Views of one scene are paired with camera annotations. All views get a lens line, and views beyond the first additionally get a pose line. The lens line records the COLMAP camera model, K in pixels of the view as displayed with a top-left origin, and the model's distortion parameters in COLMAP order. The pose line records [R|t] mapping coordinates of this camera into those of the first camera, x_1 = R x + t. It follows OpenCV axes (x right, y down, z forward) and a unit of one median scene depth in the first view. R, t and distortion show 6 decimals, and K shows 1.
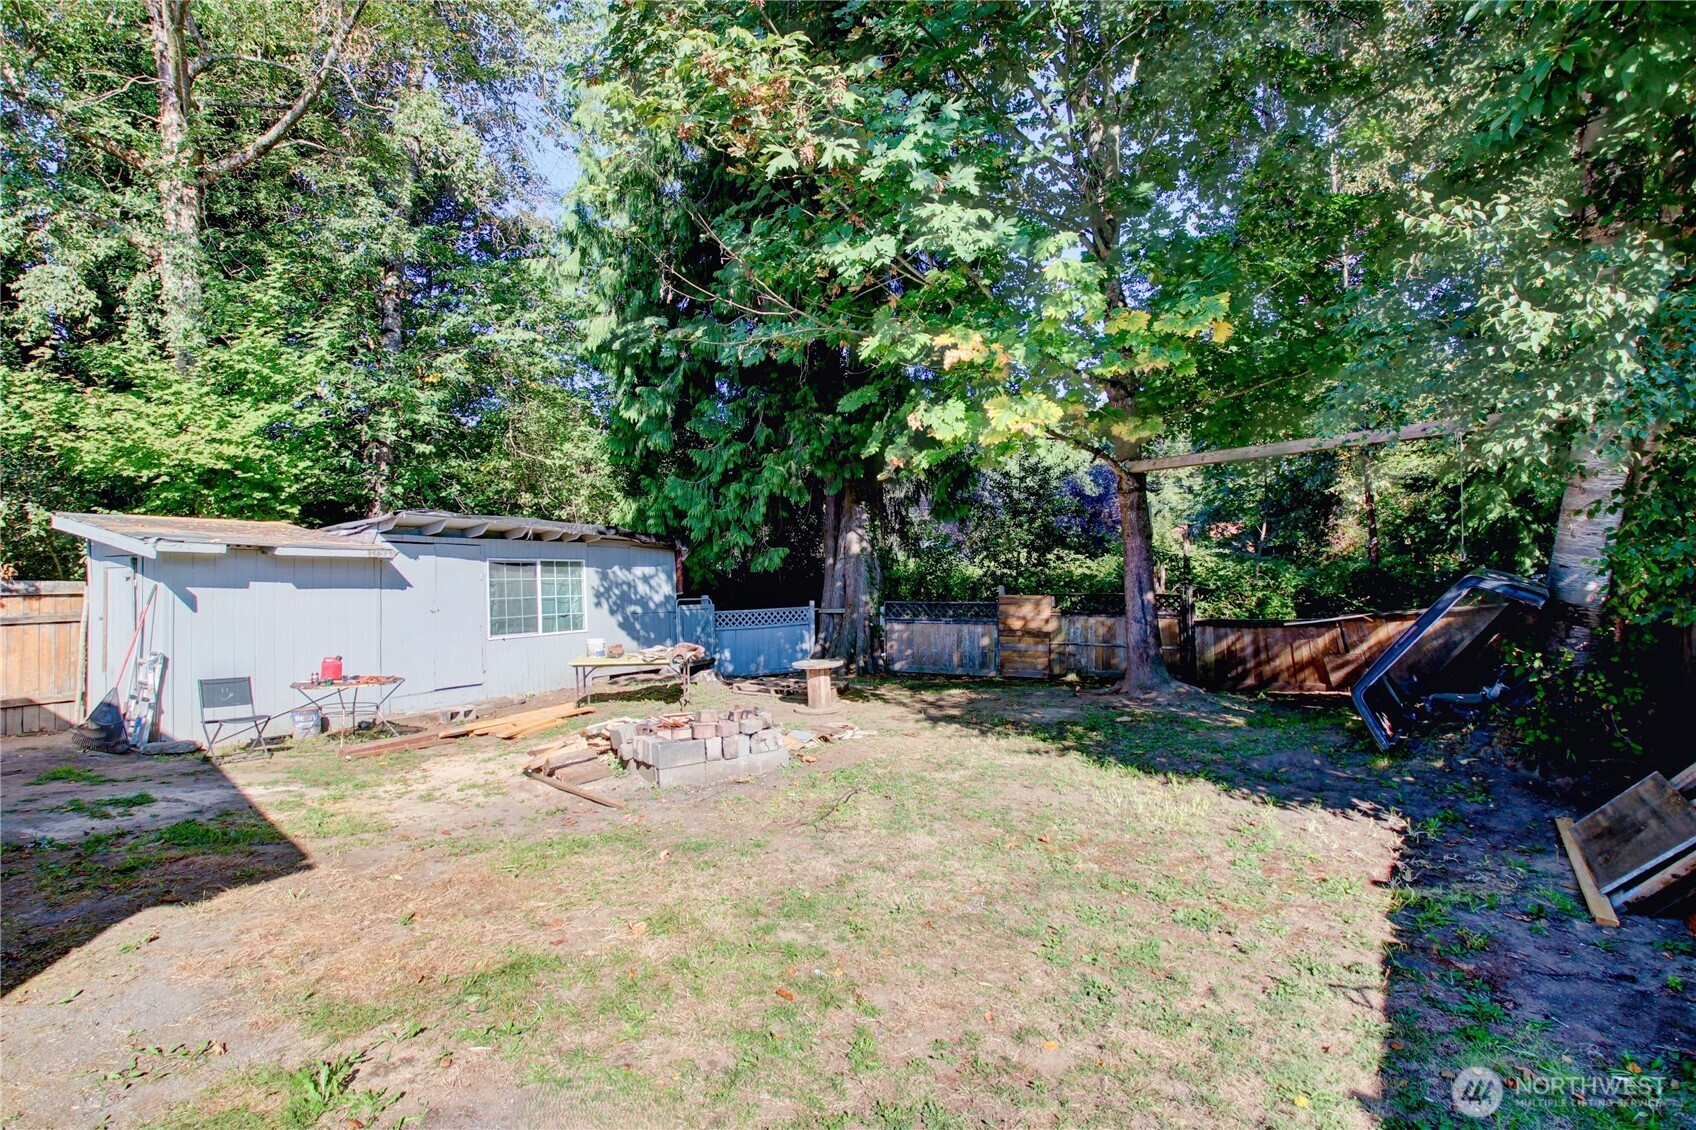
lens RADIAL K [[827.4, 0, 865.7], [0, 827.4, 559.6], [0, 0, 1]] dist [-0.007318, -0.009328]
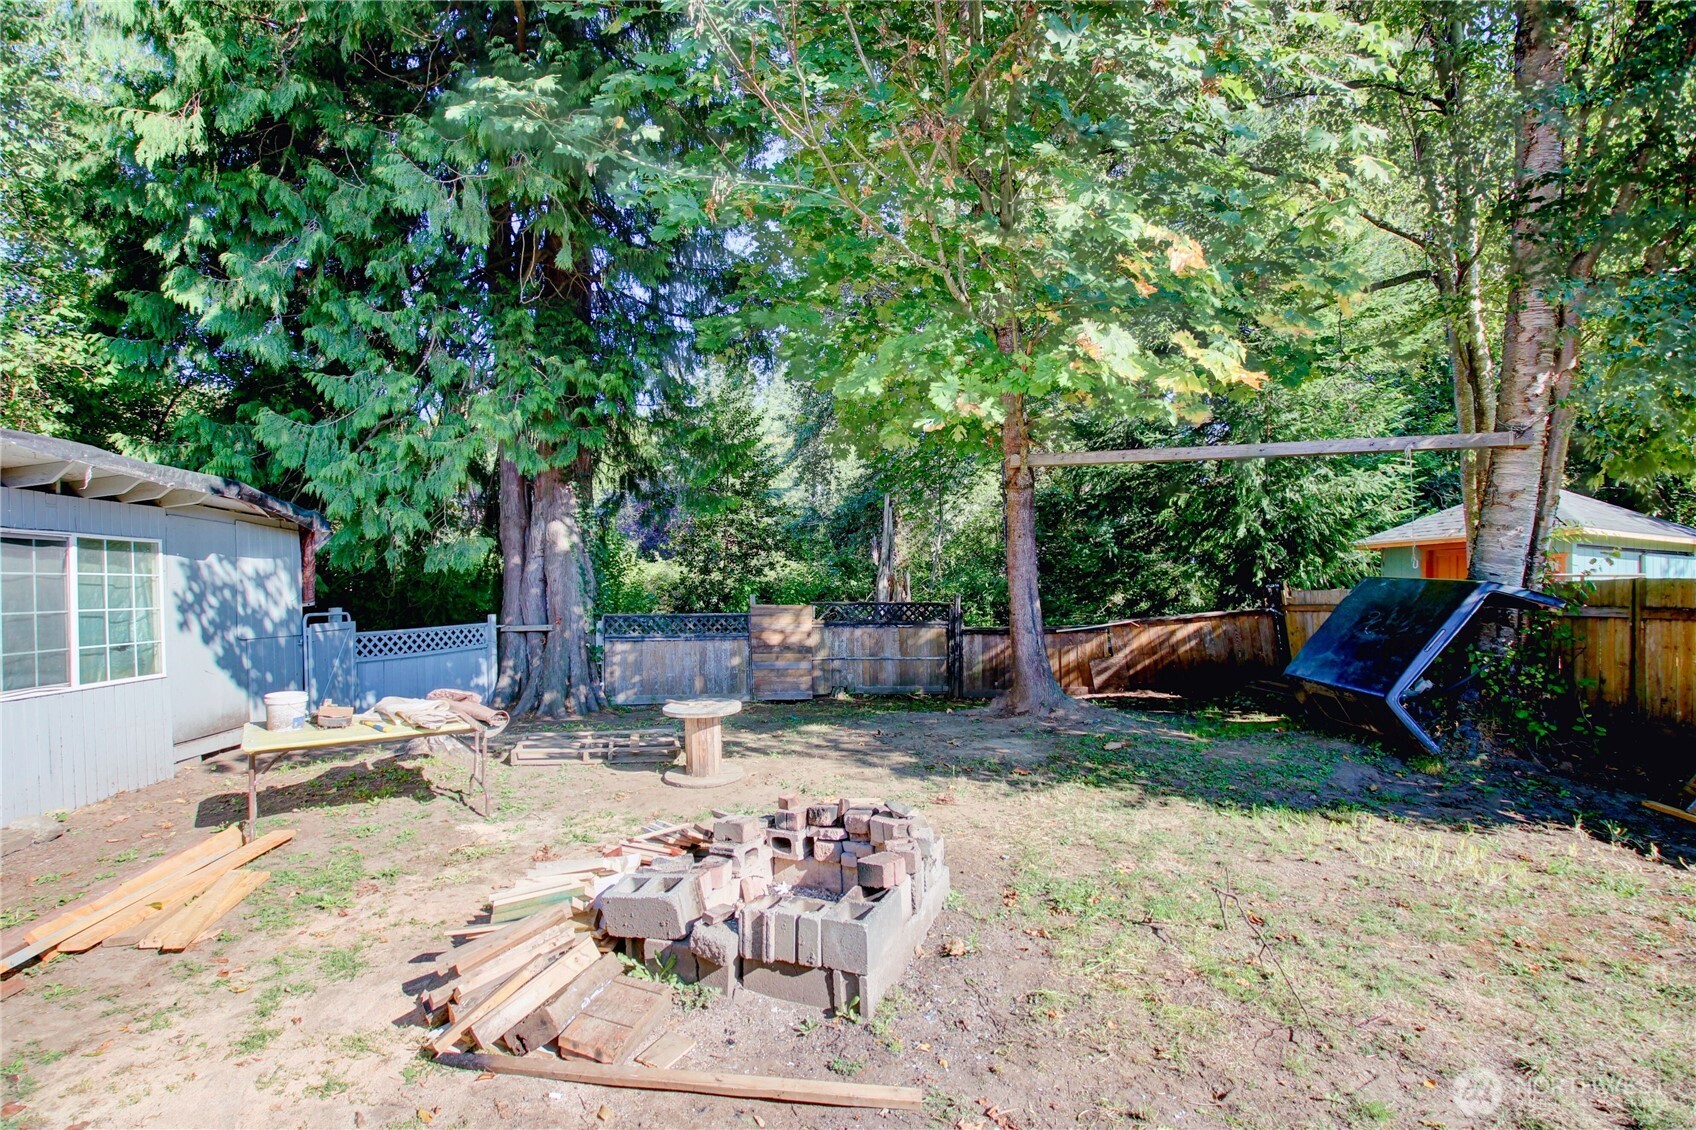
lens RADIAL K [[790.4, 0, 838.6], [0, 790.4, 568.3], [0, 0, 1]] dist [-0.002334, -0.013067]
pose [[0.811992, 0.022081, 0.583251, -0.252762], [-0.018477, 0.999756, -0.012125, 0.014522], [-0.583376, -0.000931, 0.812201, 0.312302]]
